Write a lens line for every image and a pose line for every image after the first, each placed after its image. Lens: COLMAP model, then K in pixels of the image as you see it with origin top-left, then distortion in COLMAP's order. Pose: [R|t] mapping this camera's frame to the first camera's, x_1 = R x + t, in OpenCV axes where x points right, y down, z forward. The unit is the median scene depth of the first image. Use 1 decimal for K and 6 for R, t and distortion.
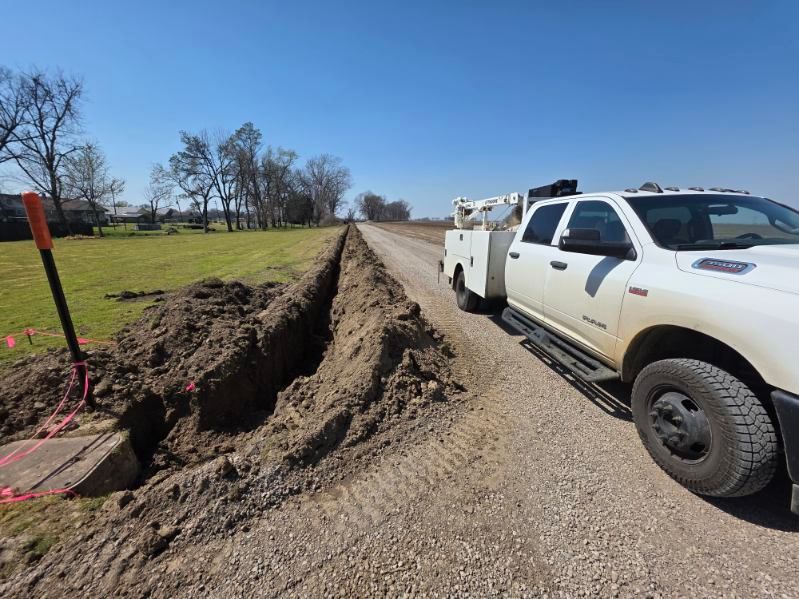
lens RADIAL K [[318.0, 0, 399.5], [0, 318.0, 299.5], [0, 0, 1]] dist [0.000727, -0.000531]
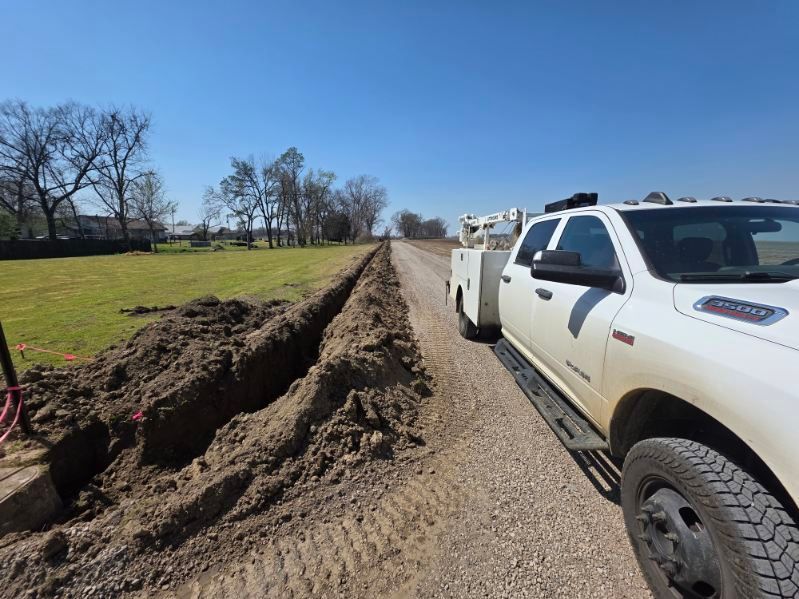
lens RADIAL K [[318.0, 0, 399.5], [0, 318.0, 299.5], [0, 0, 1]] dist [0.000727, -0.000531]
pose [[0.993475, 0.020935, -0.112113, 0.198442], [-0.026721, 0.998374, -0.050356, -0.037809], [0.110876, 0.053023, 0.992419, 0.133679]]
